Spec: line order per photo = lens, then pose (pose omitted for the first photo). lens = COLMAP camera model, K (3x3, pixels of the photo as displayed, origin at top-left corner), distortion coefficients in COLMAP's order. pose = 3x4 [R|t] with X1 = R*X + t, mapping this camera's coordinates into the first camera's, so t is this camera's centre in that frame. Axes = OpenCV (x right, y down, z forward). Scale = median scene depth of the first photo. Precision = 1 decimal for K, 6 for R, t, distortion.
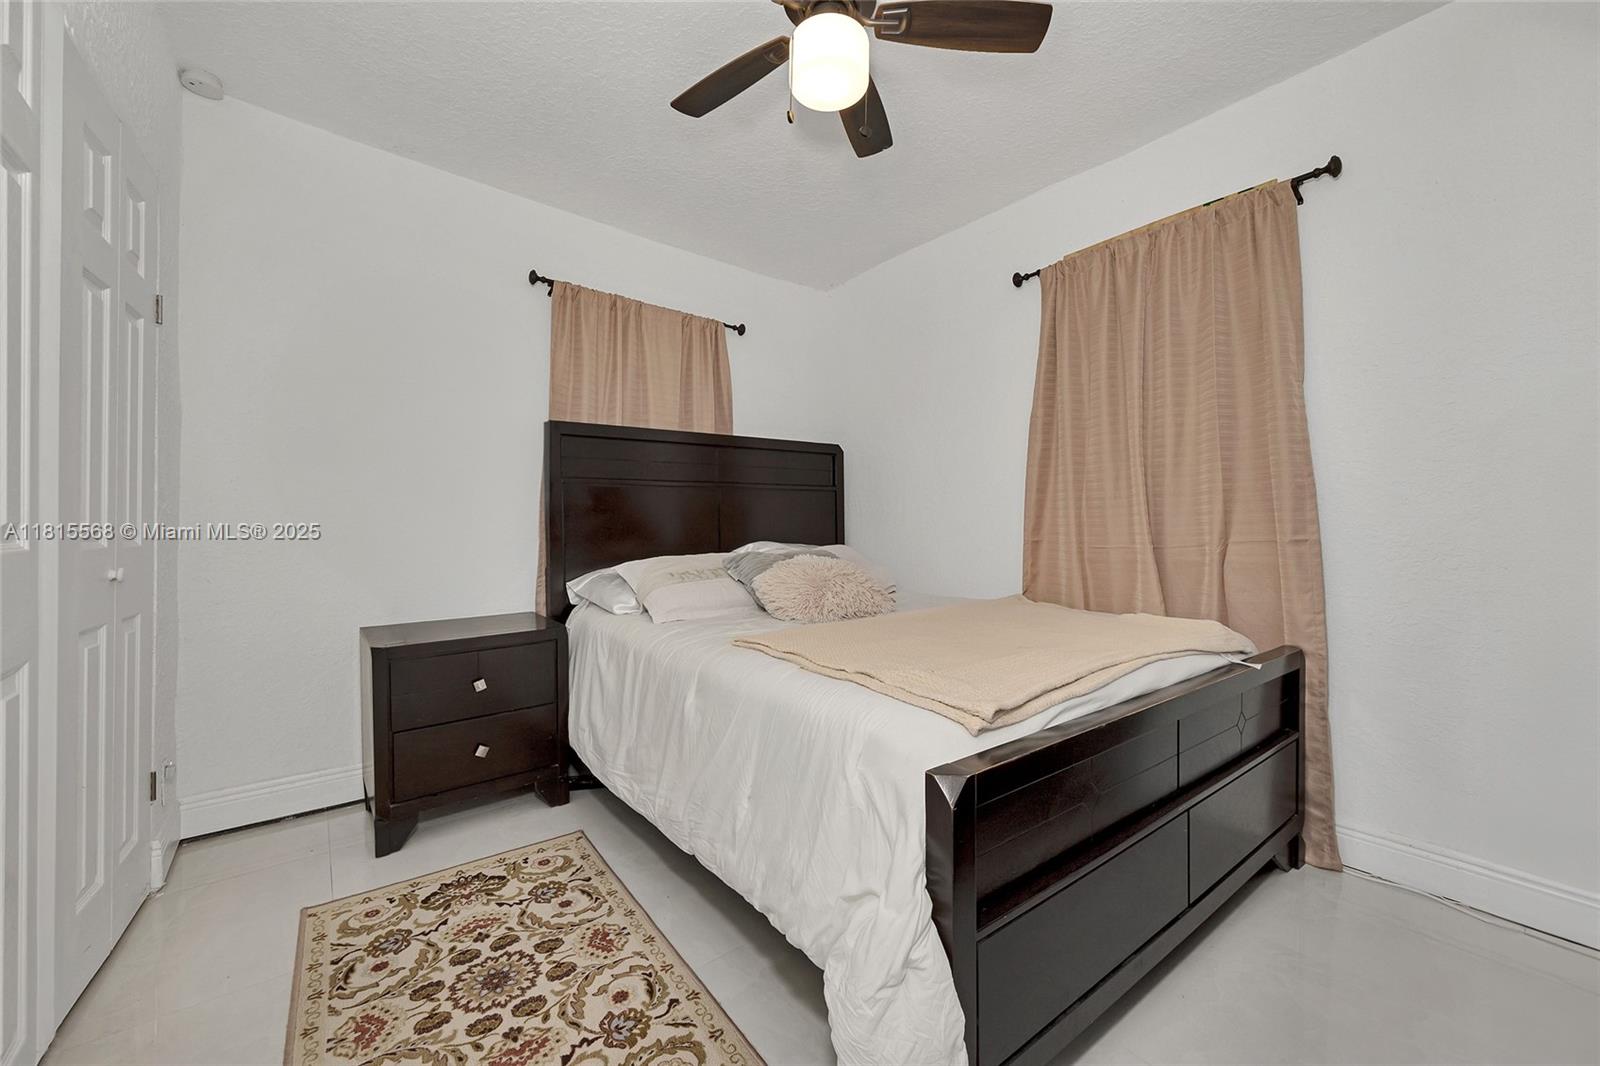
lens RADIAL K [[651.2, 0, 797.6], [0, 651.2, 529.5], [0, 0, 1]] dist [-0.006156, 0.000408]
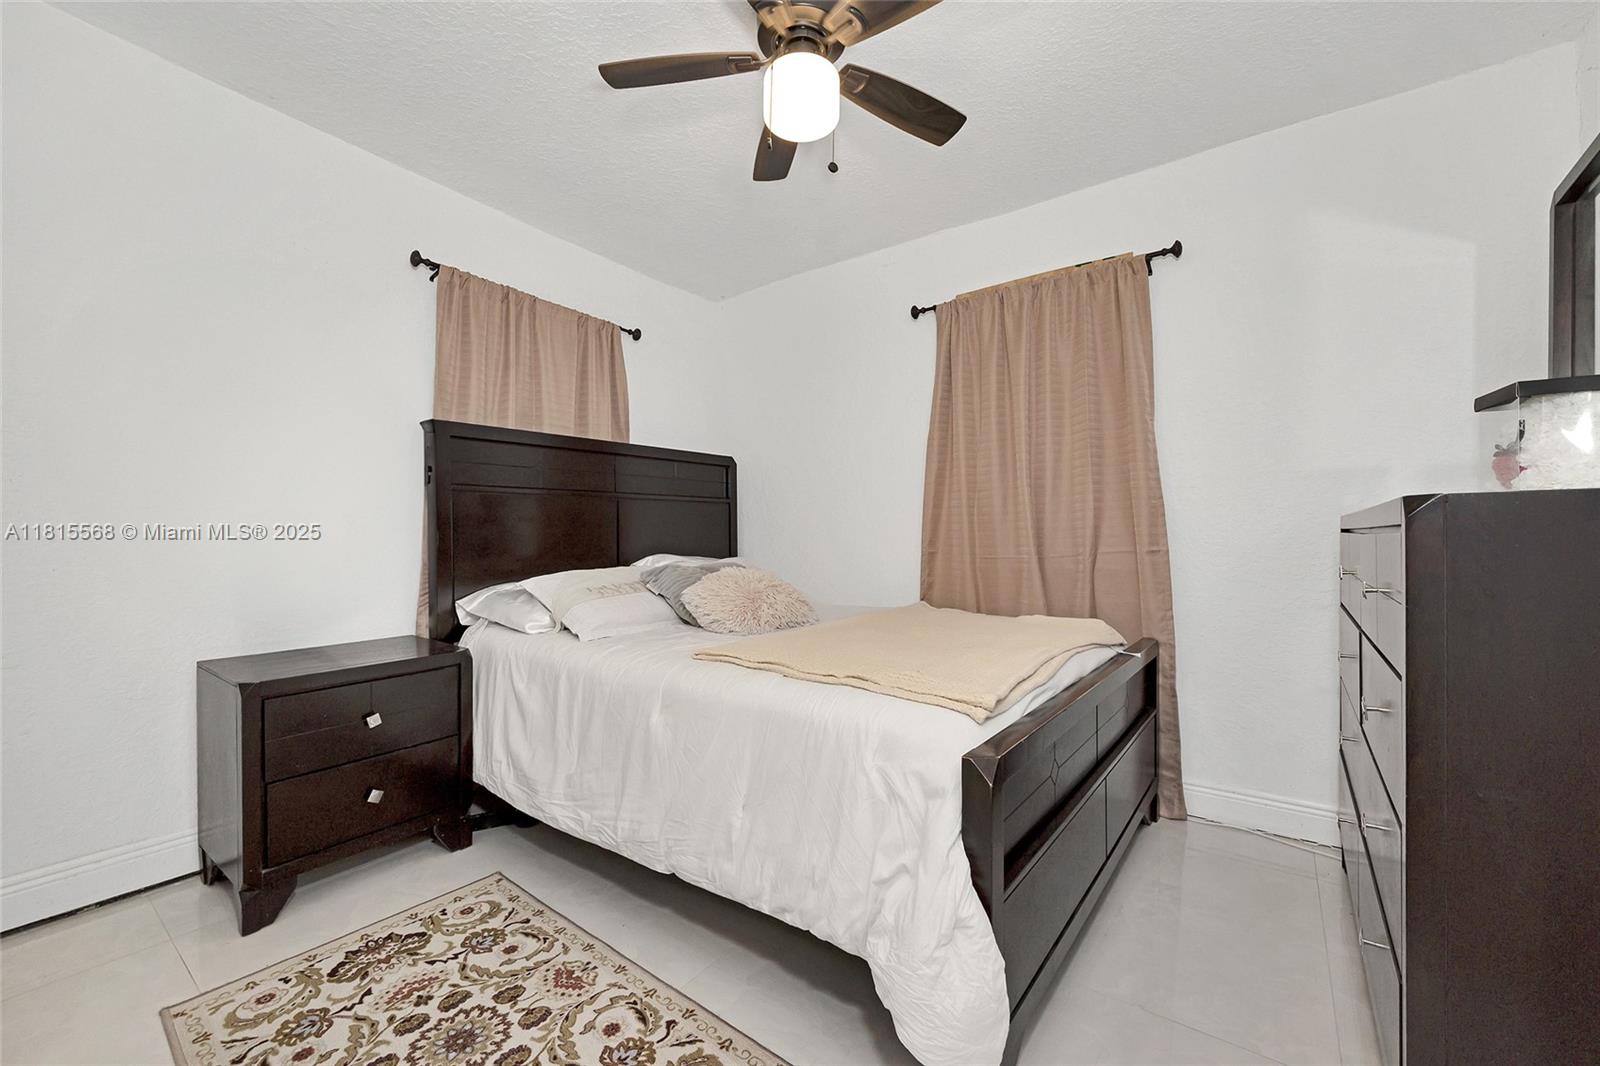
lens RADIAL K [[651.2, 0, 843.2], [0, 651.2, 533.3], [0, 0, 1]] dist [-0.006156, 0.000408]
pose [[0.961818, 0.003277, 0.273672, -0.117540], [0.000204, 0.999919, -0.012692, -0.000728], [-0.273691, 0.012263, 0.961739, -0.013855]]
